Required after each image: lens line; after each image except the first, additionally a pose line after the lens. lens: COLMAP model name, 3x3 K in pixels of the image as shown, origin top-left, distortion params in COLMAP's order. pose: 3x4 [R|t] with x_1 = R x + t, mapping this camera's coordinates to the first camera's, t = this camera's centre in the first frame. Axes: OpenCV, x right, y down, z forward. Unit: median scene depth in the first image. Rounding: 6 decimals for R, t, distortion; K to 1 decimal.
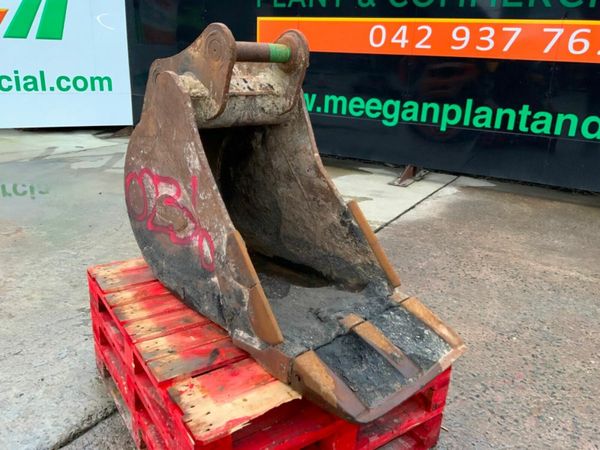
lens RADIAL K [[493.0, 0, 301.6], [0, 493.0, 233.4], [0, 0, 1]] dist [0.091160, -0.142355]
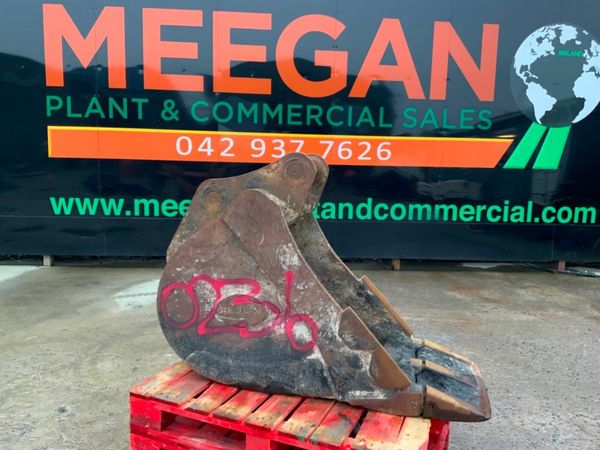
lens RADIAL K [[493.0, 0, 301.6], [0, 493.0, 233.4], [0, 0, 1]] dist [0.091160, -0.142355]
pose [[0.841031, -0.097628, 0.532105, -0.271639], [0.195391, 0.972005, -0.130491, -0.014569], [-0.504469, 0.213715, 0.836562, -0.010313]]
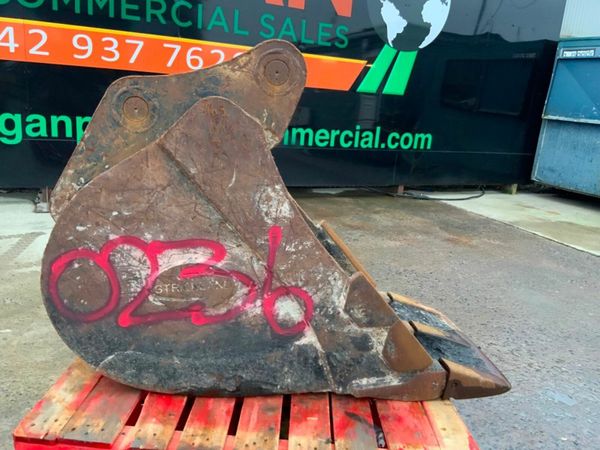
lens RADIAL K [[493.0, 0, 301.6], [0, 493.0, 233.4], [0, 0, 1]] dist [0.091160, -0.142355]
pose [[0.583722, -0.218499, 0.782001, -0.272505], [0.226489, 0.968700, 0.101602, -0.058601], [-0.779725, 0.117808, 0.614940, 0.158177]]
